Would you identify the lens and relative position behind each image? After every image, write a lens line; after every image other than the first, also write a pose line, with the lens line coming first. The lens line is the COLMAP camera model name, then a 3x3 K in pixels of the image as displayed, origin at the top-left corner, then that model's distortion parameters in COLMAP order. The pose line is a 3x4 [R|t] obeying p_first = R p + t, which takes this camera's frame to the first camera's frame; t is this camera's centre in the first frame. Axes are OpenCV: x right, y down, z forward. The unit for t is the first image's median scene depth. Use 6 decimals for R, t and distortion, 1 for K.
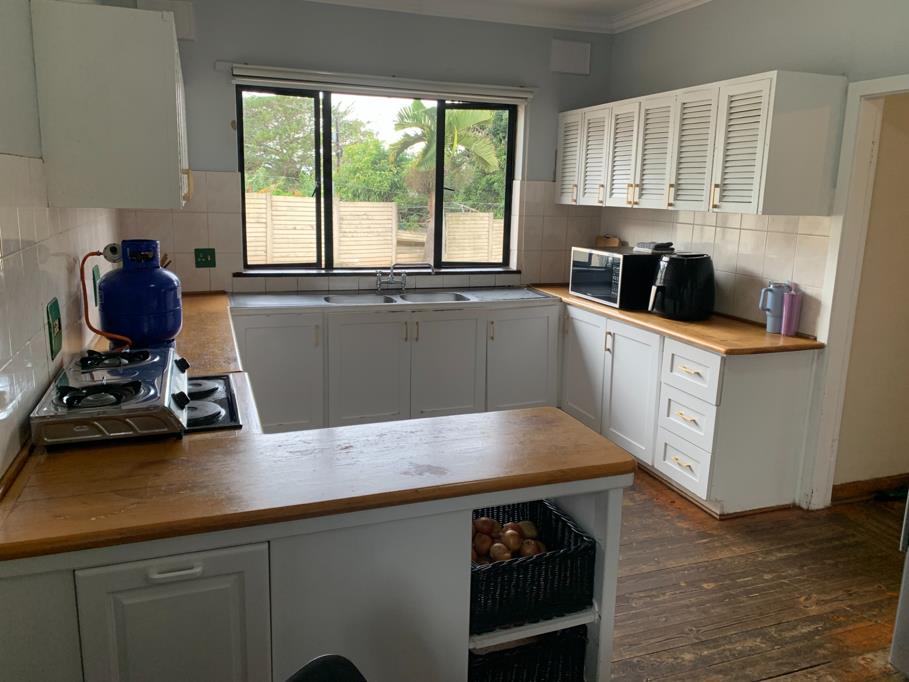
lens RADIAL K [[687.2, 0, 456.1], [0, 687.2, 323.3], [0, 0, 1]] dist [0.097741, -0.143962]
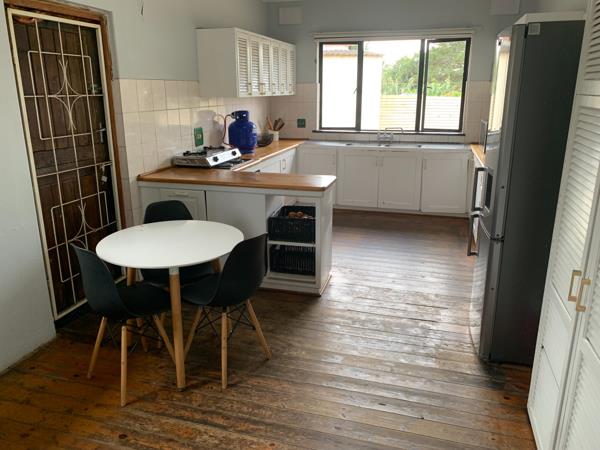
lens RADIAL K [[453.6, 0, 301.1], [0, 453.6, 213.3], [0, 0, 1]] dist [0.097741, -0.143962]
pose [[0.811678, 0.124873, -0.570601, 0.520215], [-0.088849, 0.991908, 0.090687, 0.062331], [0.577308, -0.022911, 0.816205, -0.214615]]
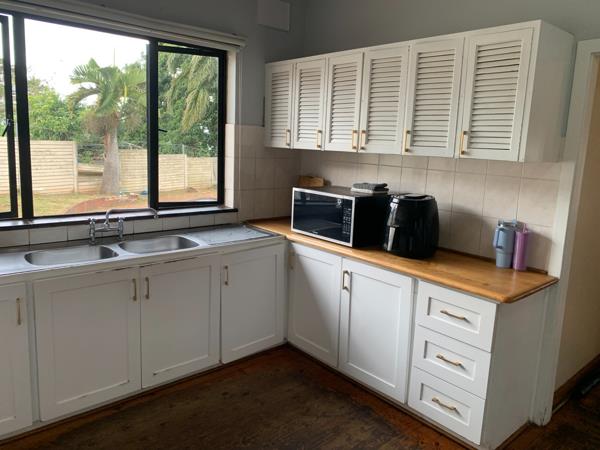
lens RADIAL K [[453.6, 0, 301.1], [0, 453.6, 213.3], [0, 0, 1]] dist [0.097741, -0.143962]
pose [[0.929630, -0.046630, 0.365533, -0.084161], [0.054043, 0.998488, -0.010067, -0.067948], [-0.364511, 0.029113, 0.930744, 0.367490]]
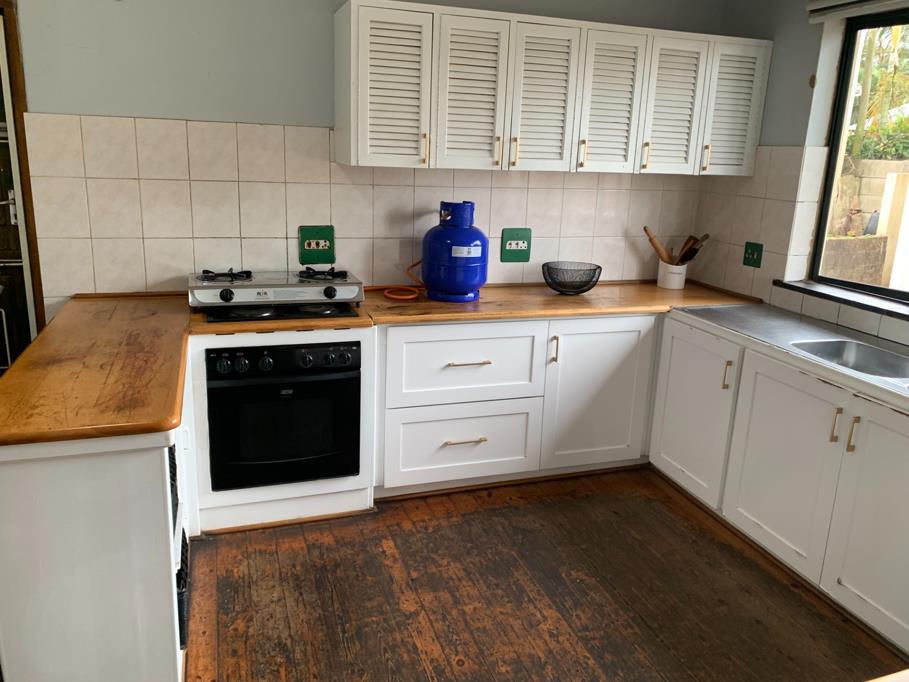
lens RADIAL K [[687.2, 0, 456.1], [0, 687.2, 323.3], [0, 0, 1]] dist [0.097741, -0.143962]
pose [[-0.024127, 0.214899, -0.976338, 0.455349], [-0.229451, 0.949361, 0.214631, -0.113351], [0.973021, 0.229200, 0.026404, 0.665270]]
